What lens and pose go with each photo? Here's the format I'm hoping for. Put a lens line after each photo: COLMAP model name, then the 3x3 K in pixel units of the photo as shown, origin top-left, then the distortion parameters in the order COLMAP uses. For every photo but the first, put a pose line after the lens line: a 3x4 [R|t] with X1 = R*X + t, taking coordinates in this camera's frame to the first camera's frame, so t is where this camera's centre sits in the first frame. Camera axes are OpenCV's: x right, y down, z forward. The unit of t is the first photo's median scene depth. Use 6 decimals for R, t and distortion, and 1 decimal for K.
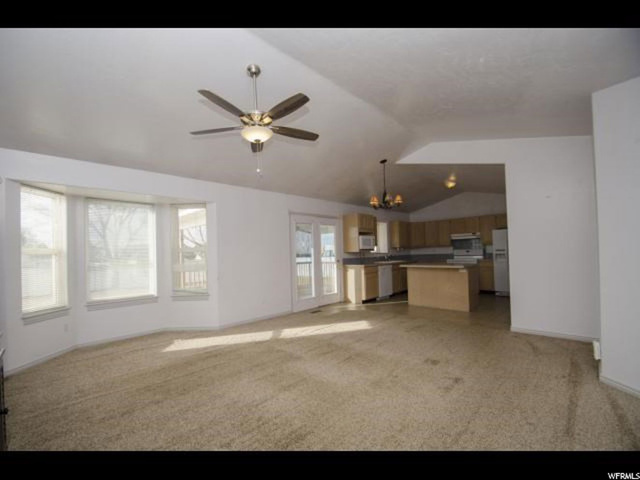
lens RADIAL K [[277.1, 0, 313.1], [0, 277.1, 245.0], [0, 0, 1]] dist [-0.028159, -0.000025]
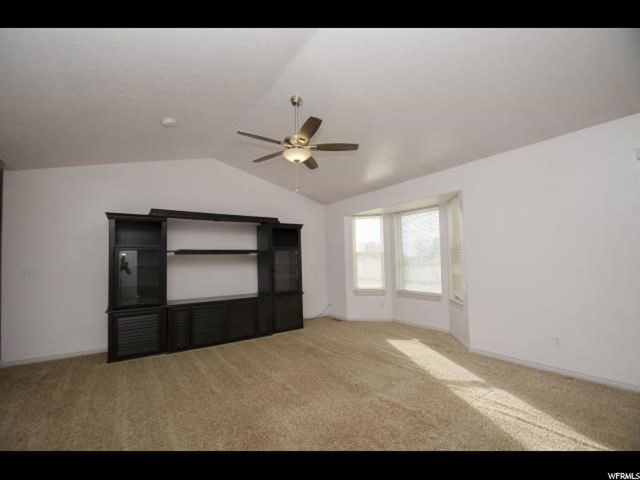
lens RADIAL K [[277.1, 0, 313.1], [0, 277.1, 245.0], [0, 0, 1]] dist [-0.028159, -0.000025]
pose [[-0.210088, -0.024167, -0.977384, 0.643722], [0.046839, 0.998298, -0.034752, 0.018100], [0.976560, -0.053080, -0.208598, 0.945168]]
